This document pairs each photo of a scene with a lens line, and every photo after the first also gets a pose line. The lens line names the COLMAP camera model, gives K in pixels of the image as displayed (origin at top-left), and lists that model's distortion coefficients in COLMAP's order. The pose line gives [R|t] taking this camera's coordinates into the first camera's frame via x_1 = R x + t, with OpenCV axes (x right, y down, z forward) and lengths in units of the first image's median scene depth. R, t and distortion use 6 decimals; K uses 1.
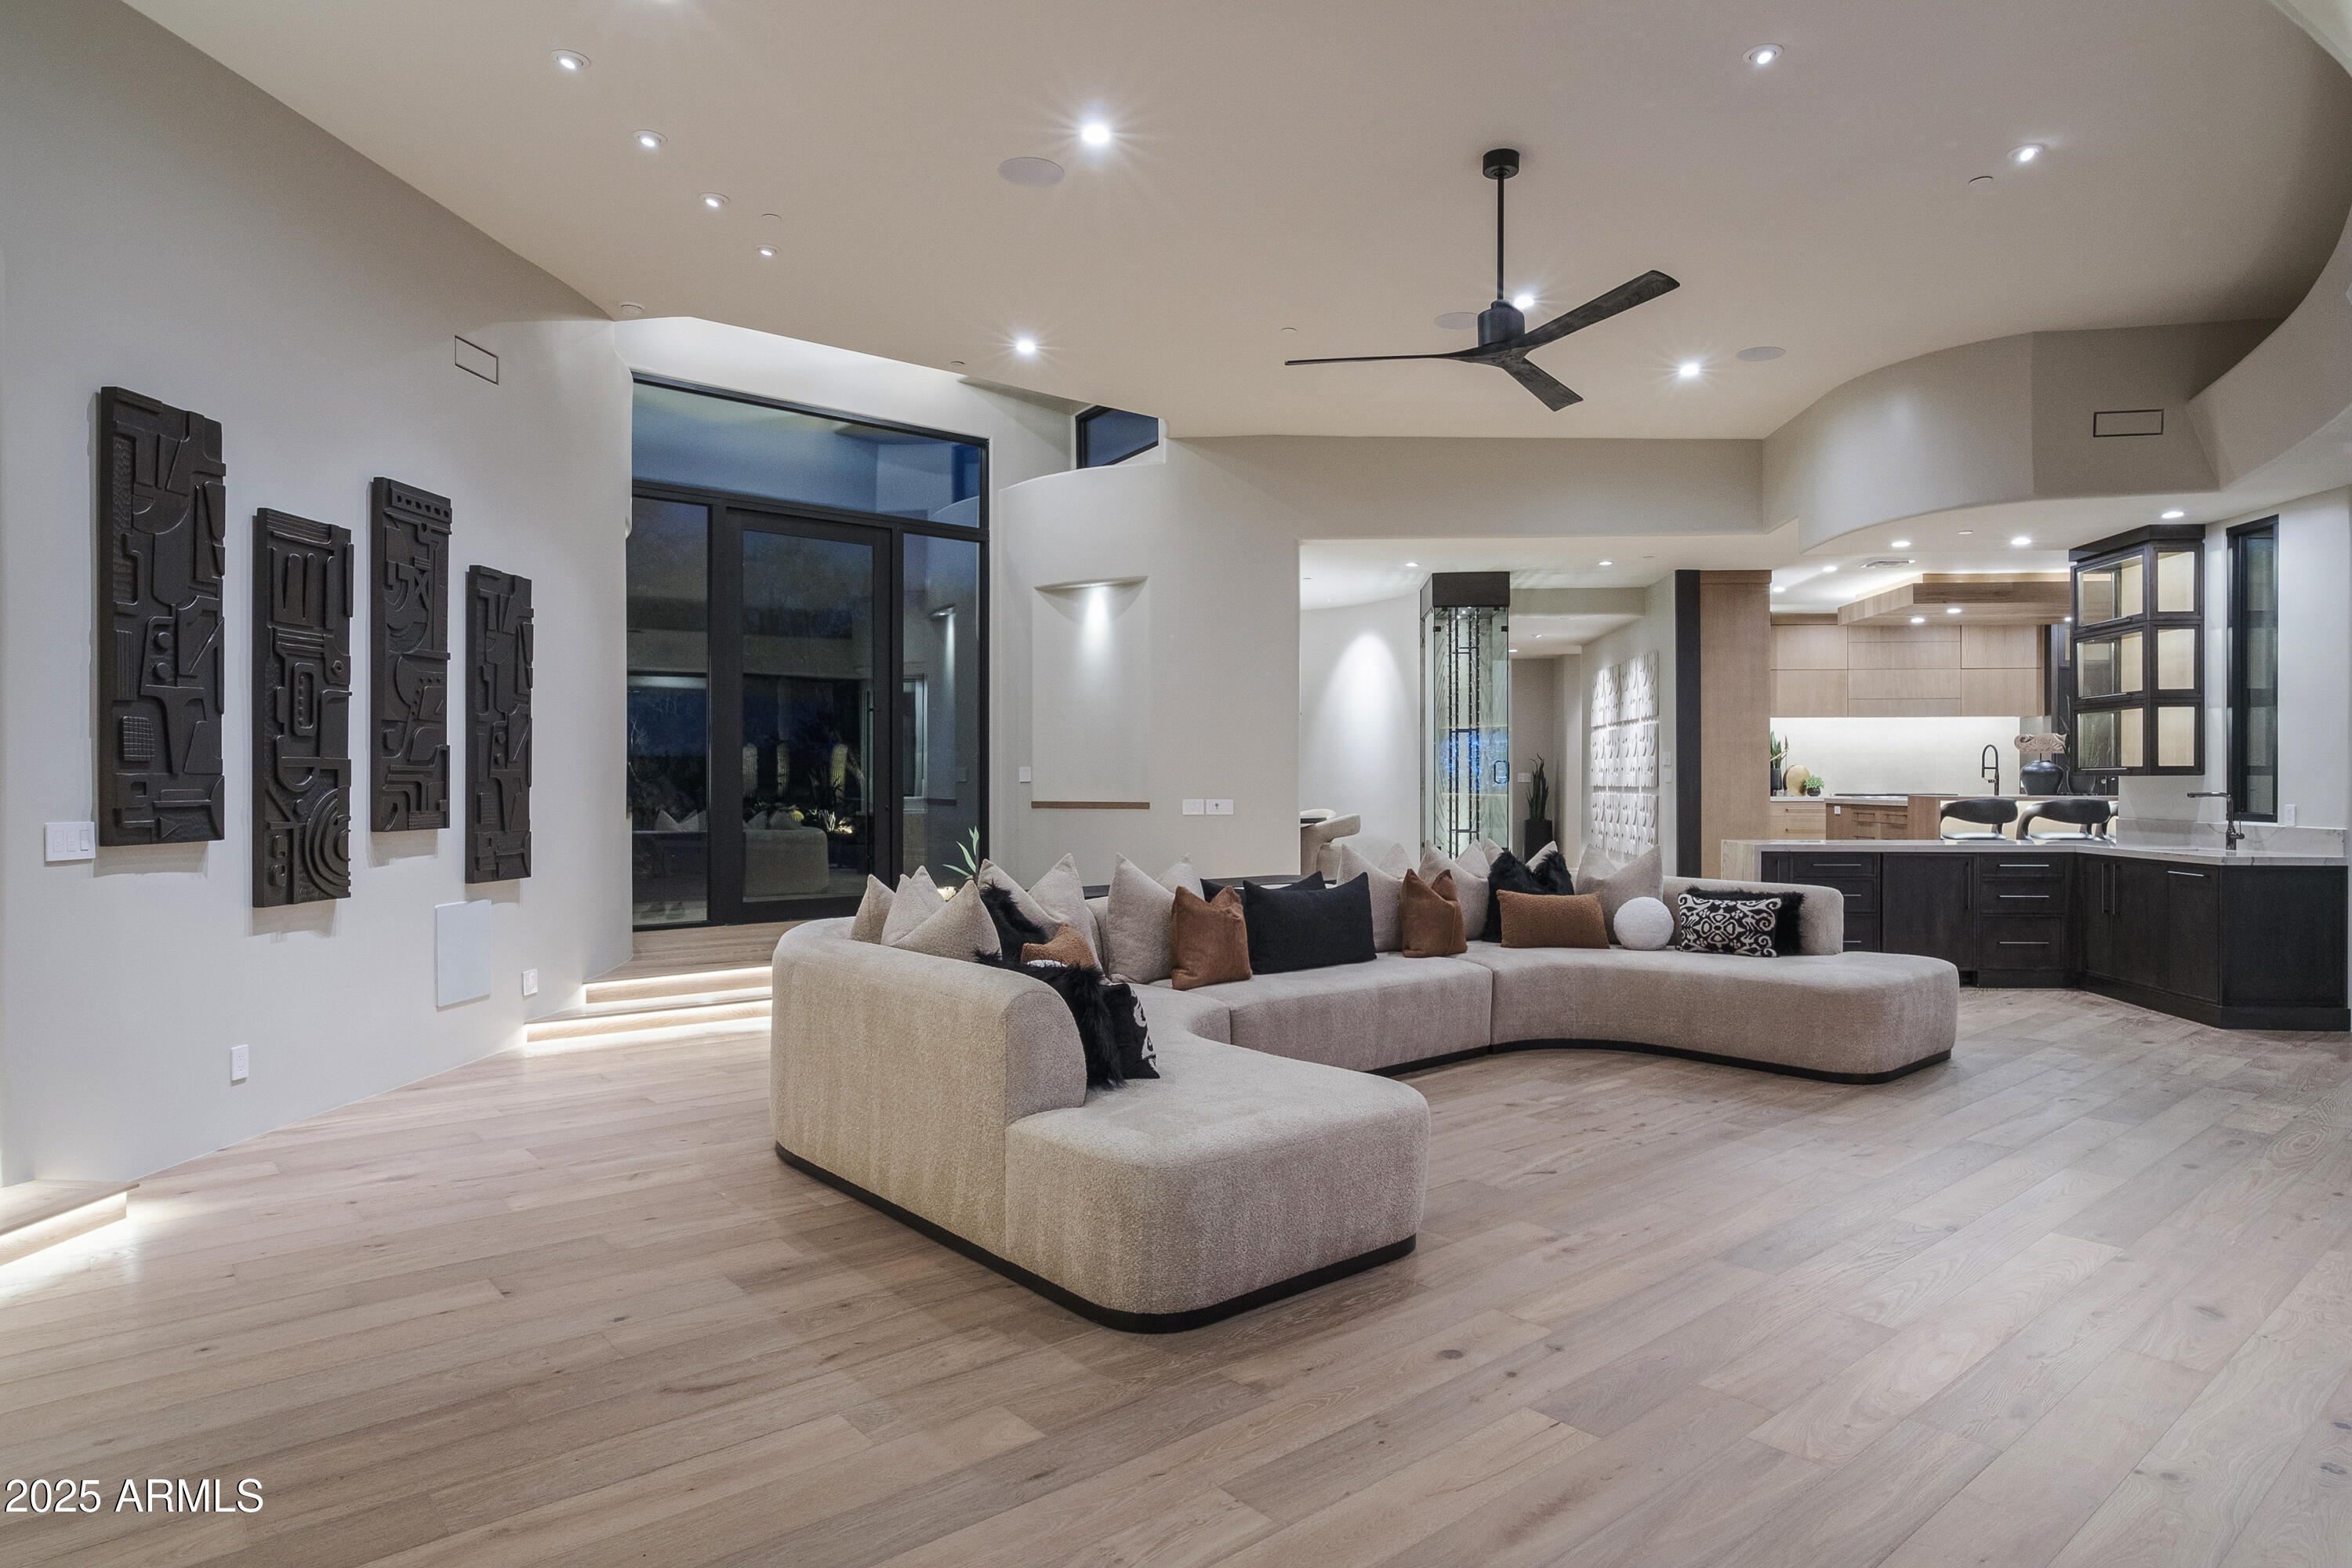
lens RADIAL K [[1329.3, 0, 1176.0], [0, 1329.3, 784.0], [0, 0, 1]] dist [-0.039439, 0.023484]
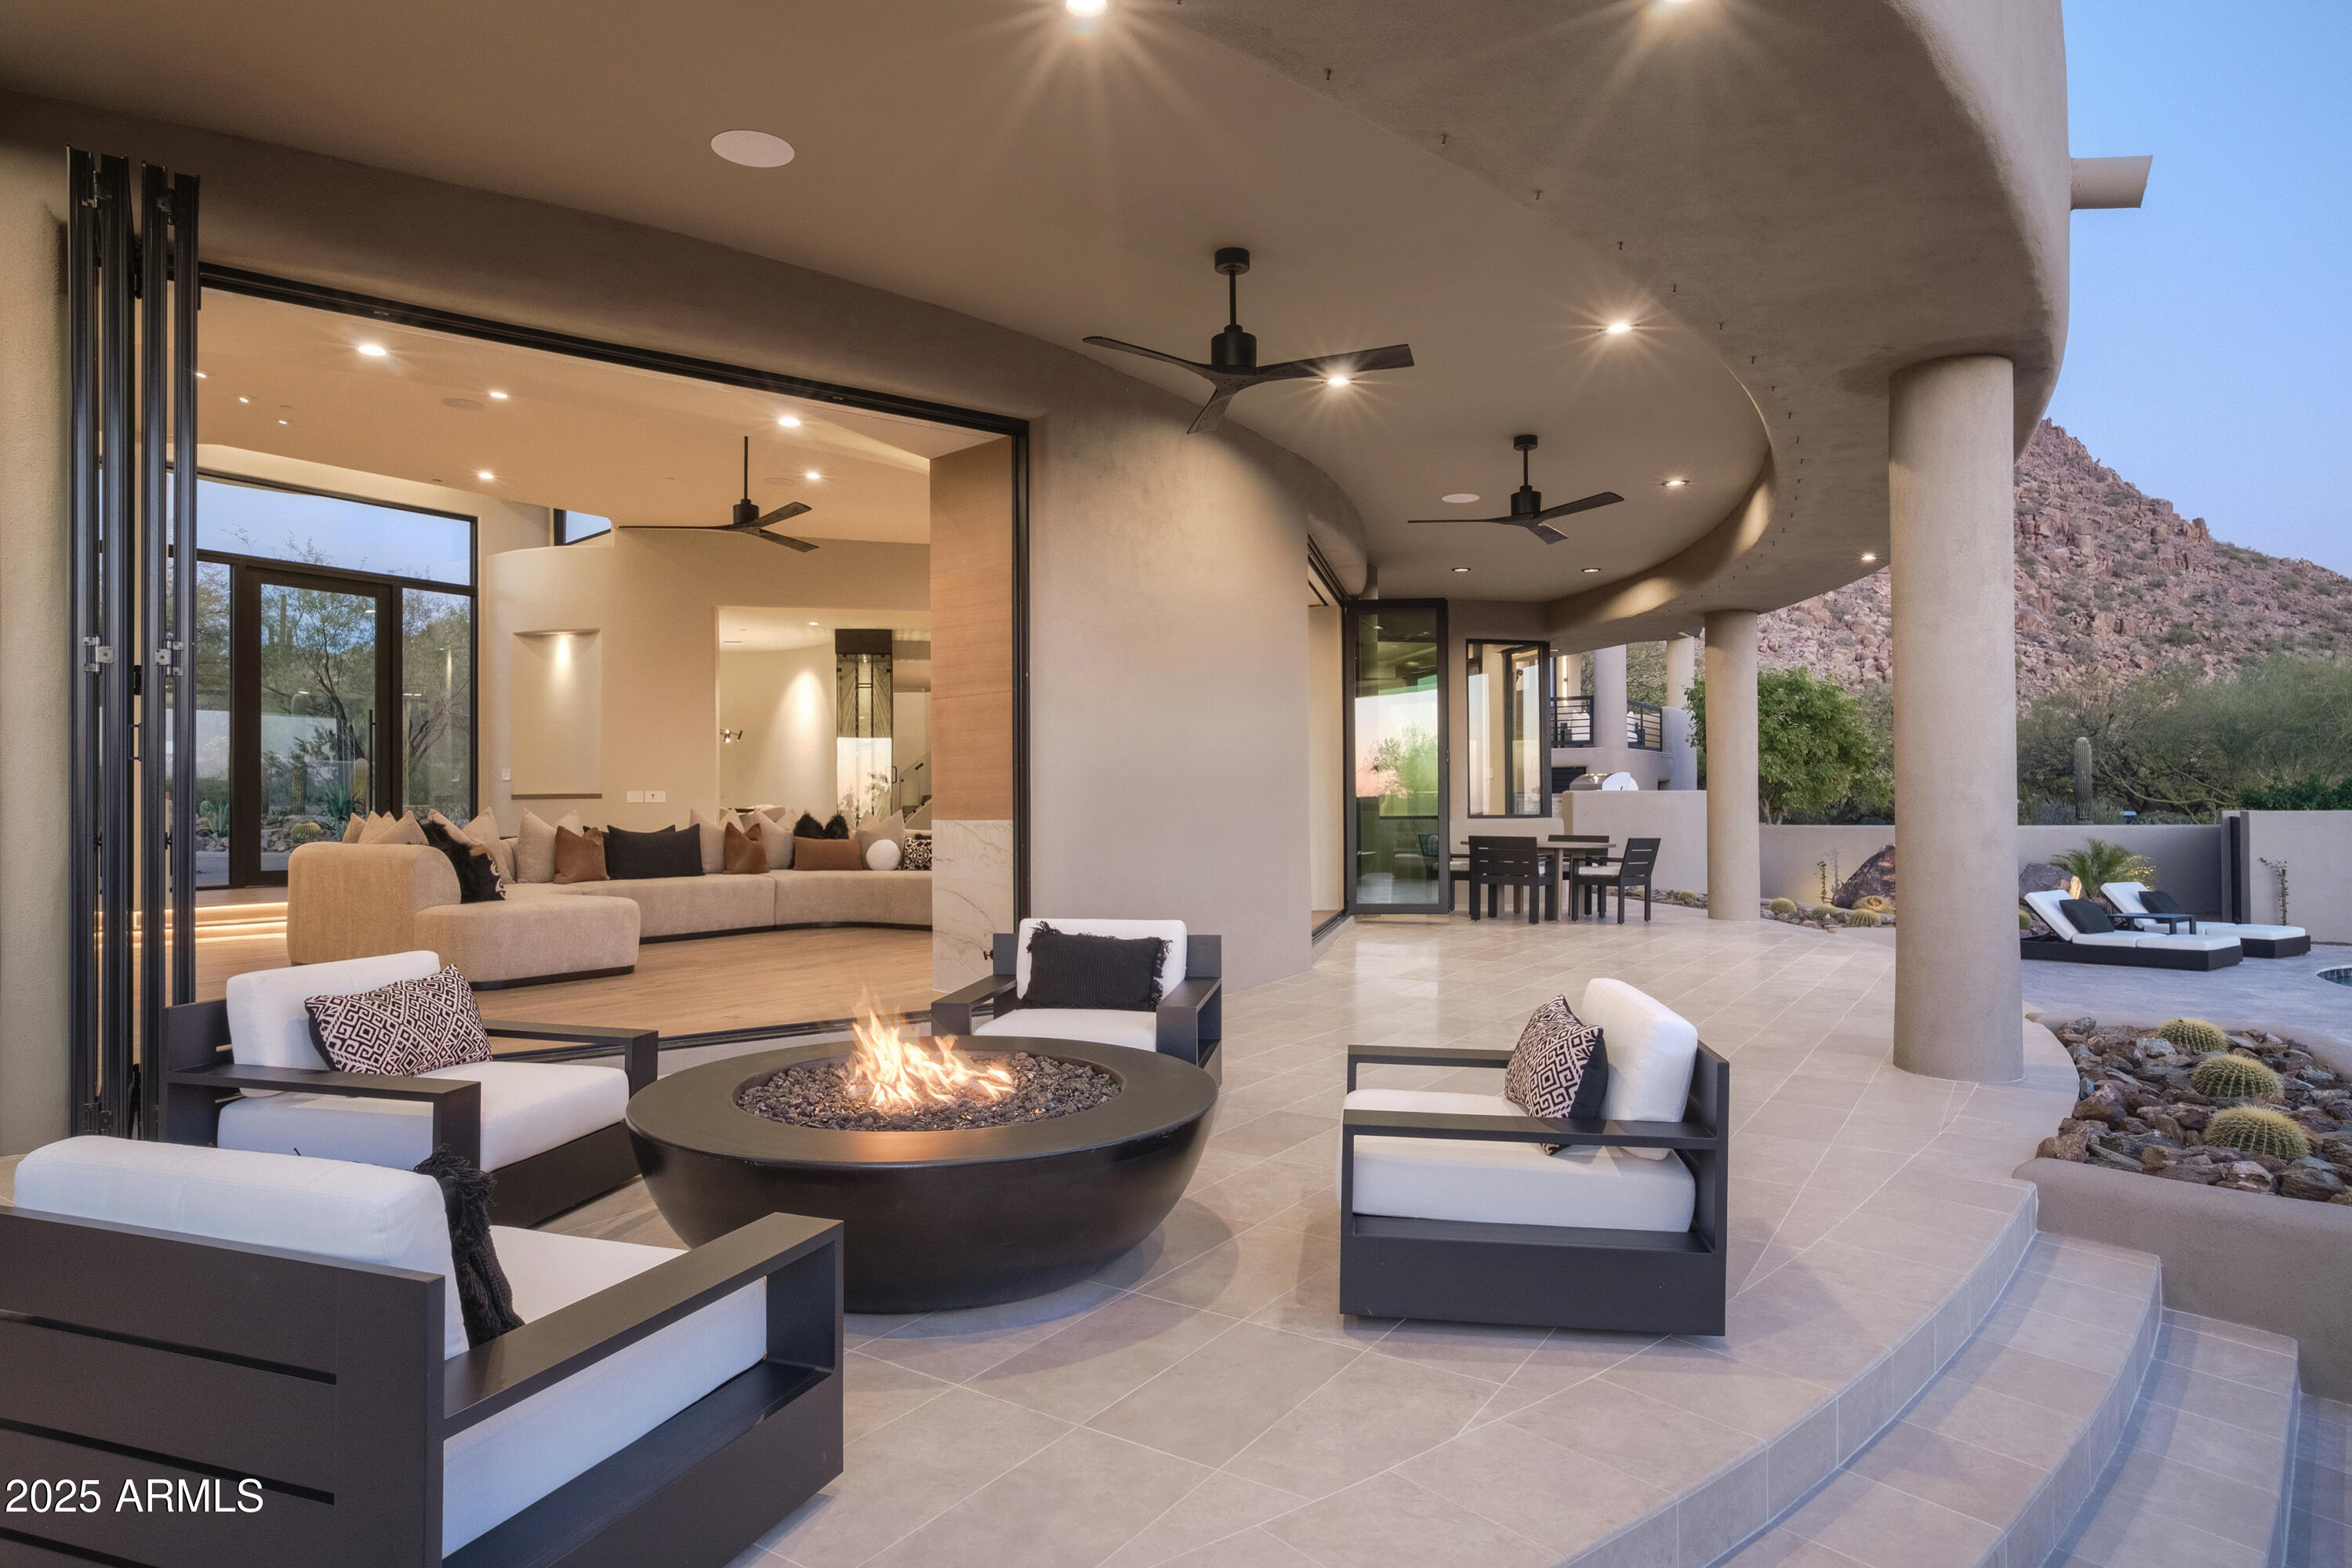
lens RADIAL K [[1329.3, 0, 1176.0], [0, 1329.3, 784.0], [0, 0, 1]] dist [-0.039439, 0.023484]
pose [[0.954985, -0.000945, 0.296653, 0.209583], [0.006794, 0.999802, -0.018684, 0.049449], [-0.296577, 0.019858, 0.954802, -0.700174]]
